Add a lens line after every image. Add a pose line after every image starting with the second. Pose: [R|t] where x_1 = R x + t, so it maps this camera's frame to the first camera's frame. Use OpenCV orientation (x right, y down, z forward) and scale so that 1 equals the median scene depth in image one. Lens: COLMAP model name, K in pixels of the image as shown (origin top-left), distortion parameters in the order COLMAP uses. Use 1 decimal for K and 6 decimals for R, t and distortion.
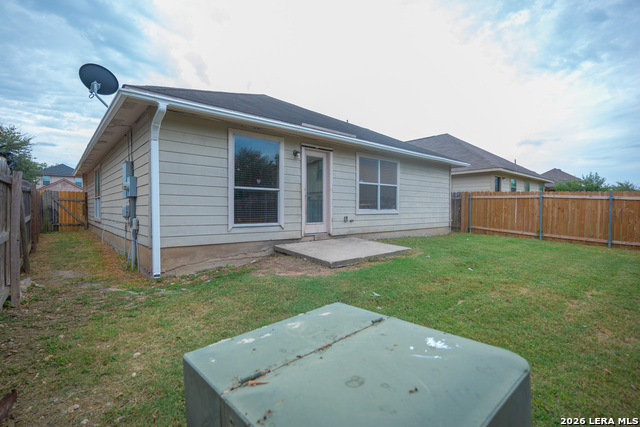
lens RADIAL K [[307.1, 0, 318.1], [0, 307.1, 214.5], [0, 0, 1]] dist [-0.001695, 0.001687]
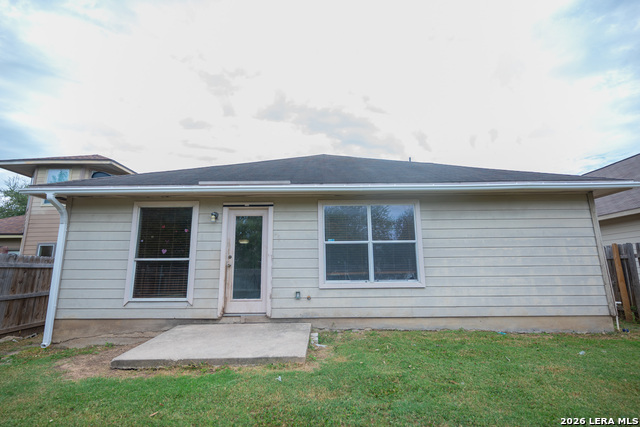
lens RADIAL K [[307.1, 0, 317.9], [0, 307.1, 210.4], [0, 0, 1]] dist [-0.001695, 0.001687]
pose [[0.752600, -0.136554, -0.644164, 0.645376], [-0.003235, 0.977482, -0.210992, -0.028647], [0.658470, 0.160876, 0.735211, 0.501454]]
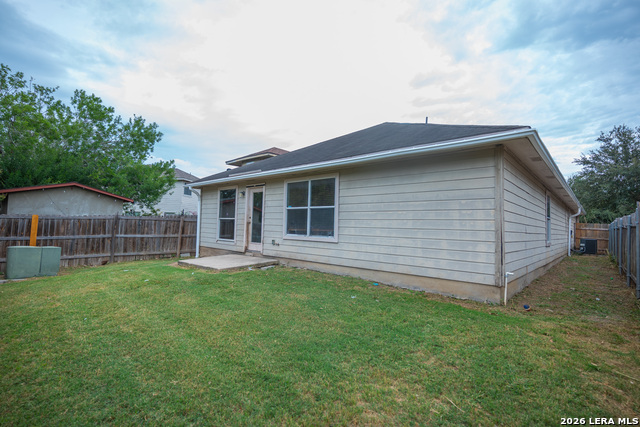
lens RADIAL K [[307.1, 0, 322.1], [0, 307.1, 210.6], [0, 0, 1]] dist [-0.001695, 0.001687]
pose [[0.125147, -0.049898, -0.990883, 1.284335], [-0.046358, 0.997350, -0.056079, -0.047514], [0.991055, 0.052953, 0.122502, 1.088736]]
